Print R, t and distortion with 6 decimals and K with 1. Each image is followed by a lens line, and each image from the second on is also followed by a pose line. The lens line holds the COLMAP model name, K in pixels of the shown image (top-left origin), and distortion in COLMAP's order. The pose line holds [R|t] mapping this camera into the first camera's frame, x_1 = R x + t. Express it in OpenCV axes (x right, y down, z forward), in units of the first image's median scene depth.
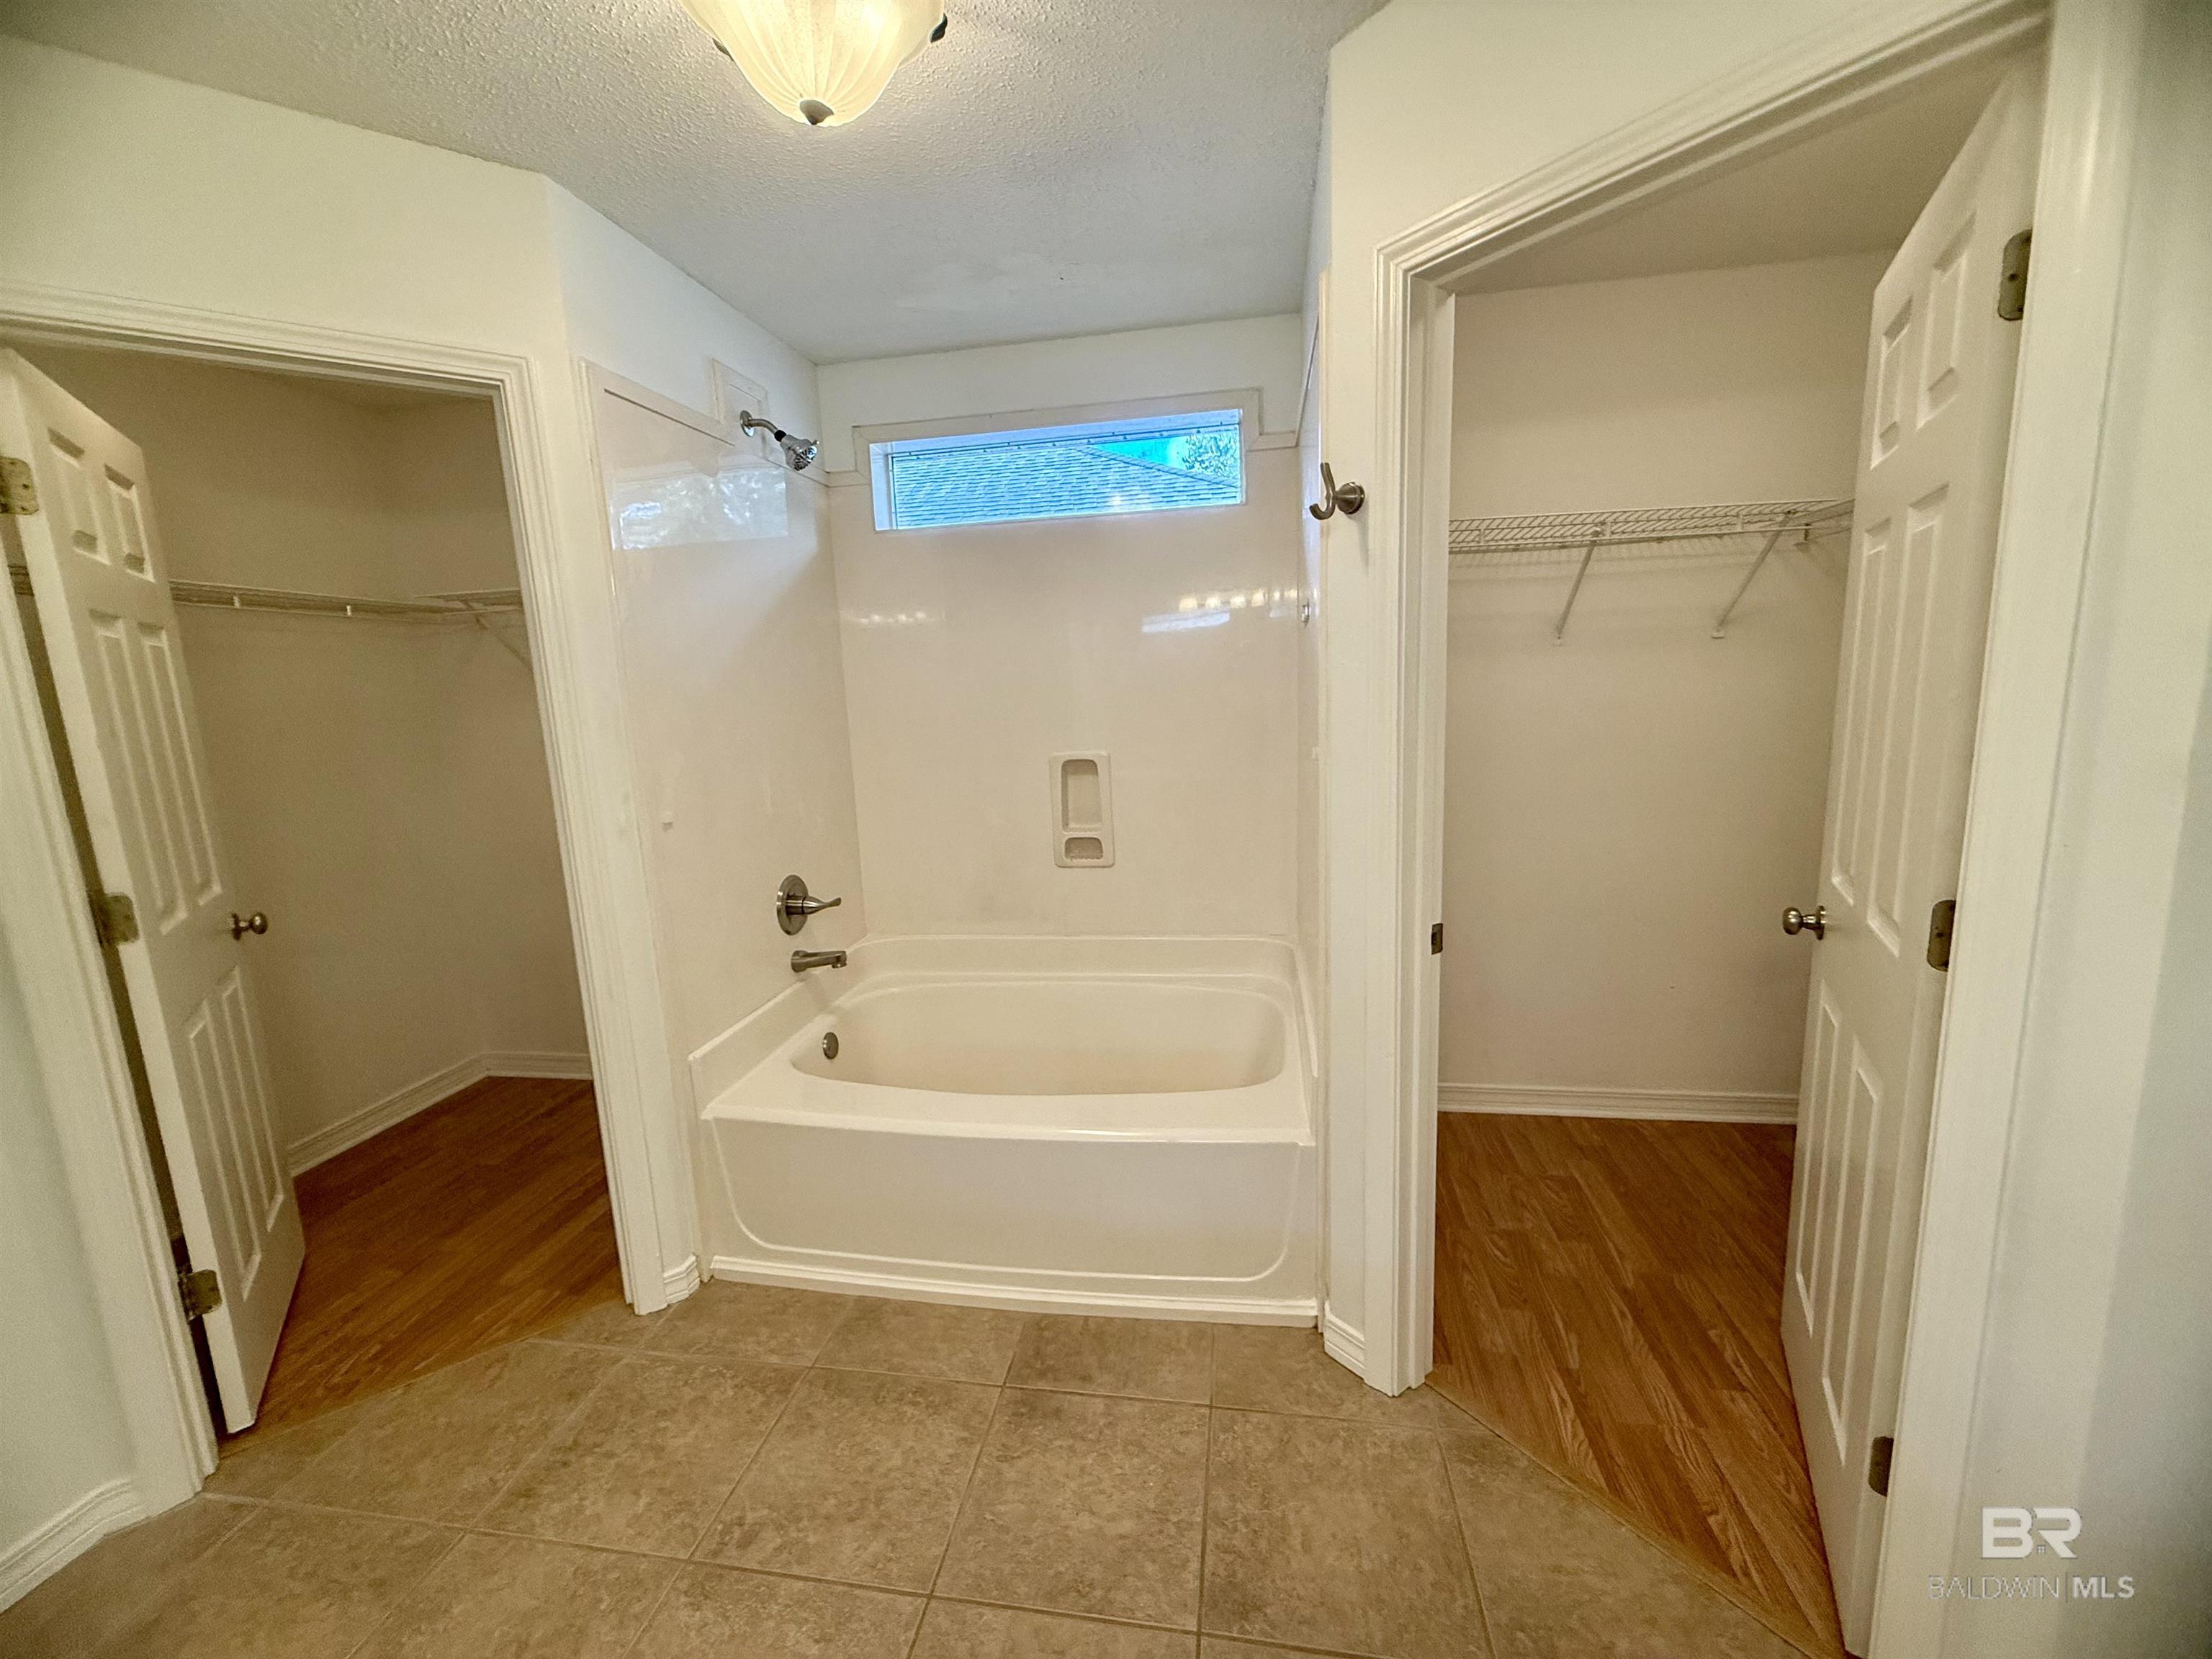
lens RADIAL K [[884.3, 0, 1107.9], [0, 884.3, 825.0], [0, 0, 1]] dist [0.000656, 0.000243]
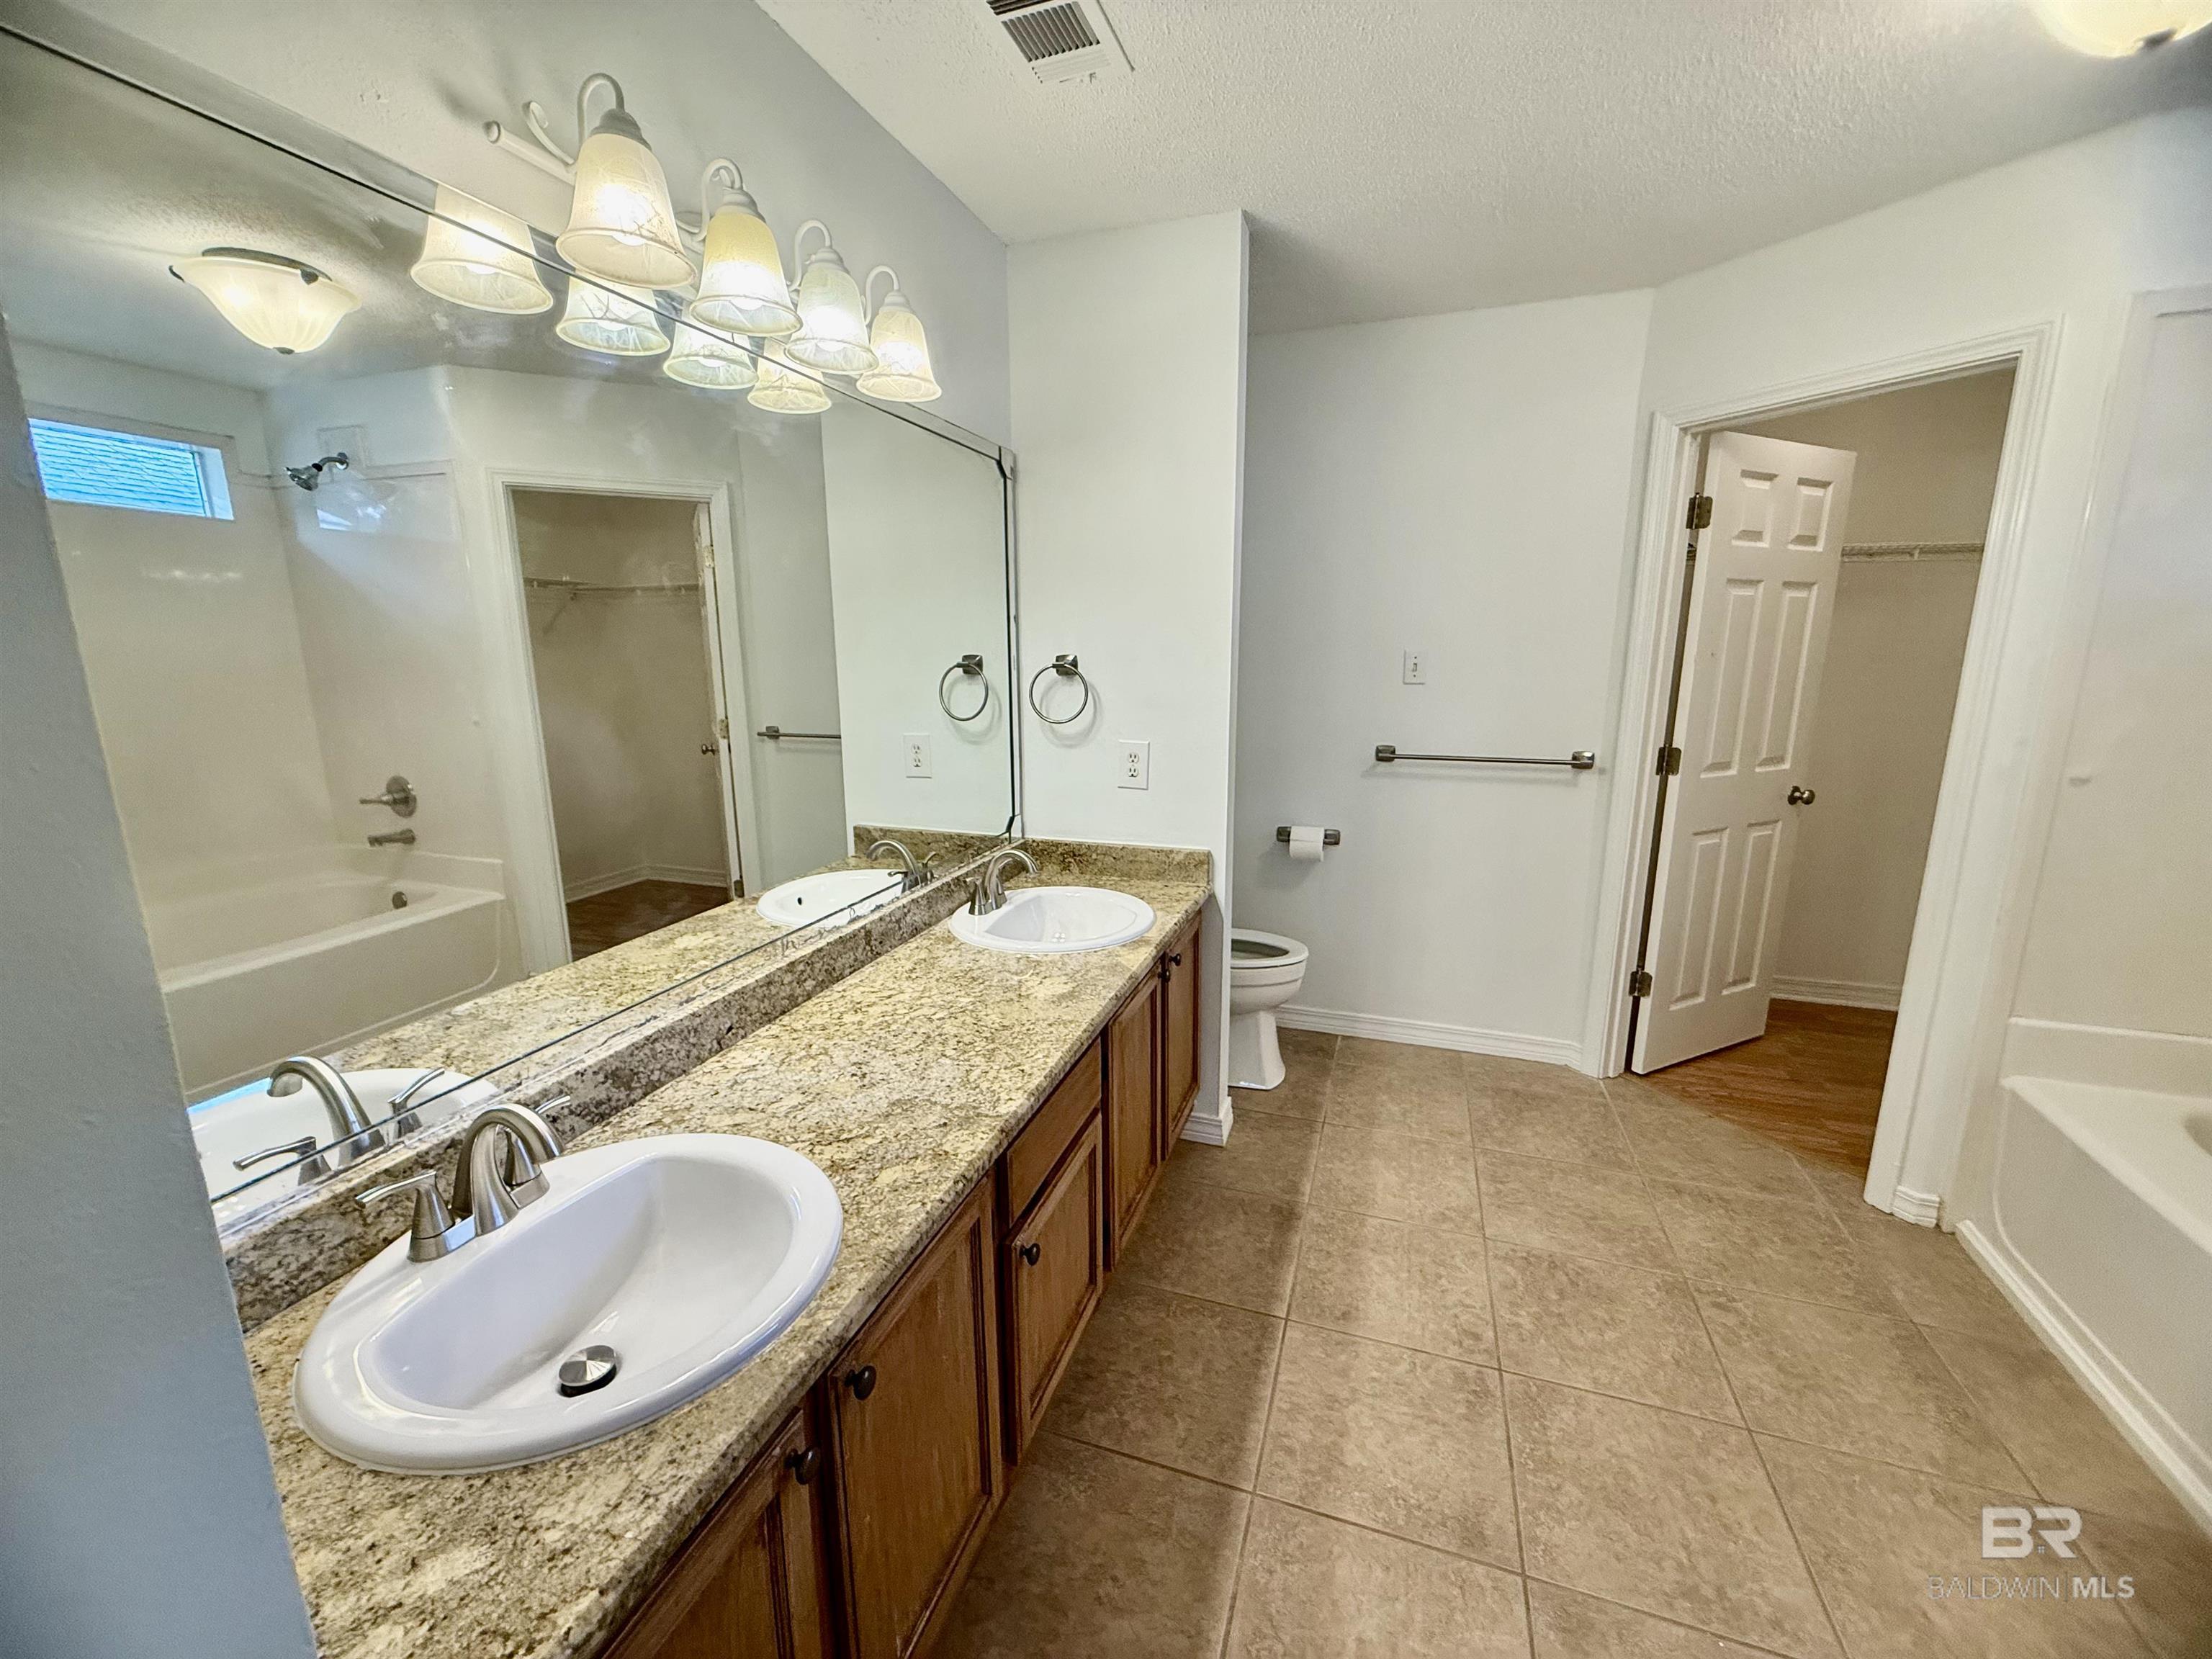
lens RADIAL K [[884.3, 0, 1106.3], [0, 884.3, 826.9], [0, 0, 1]] dist [0.000656, 0.000243]
pose [[-0.163441, 0.237476, -0.957545, 0.645334], [-0.149893, 0.953351, 0.262021, -0.050250], [0.975100, 0.186354, -0.120220, 0.120599]]
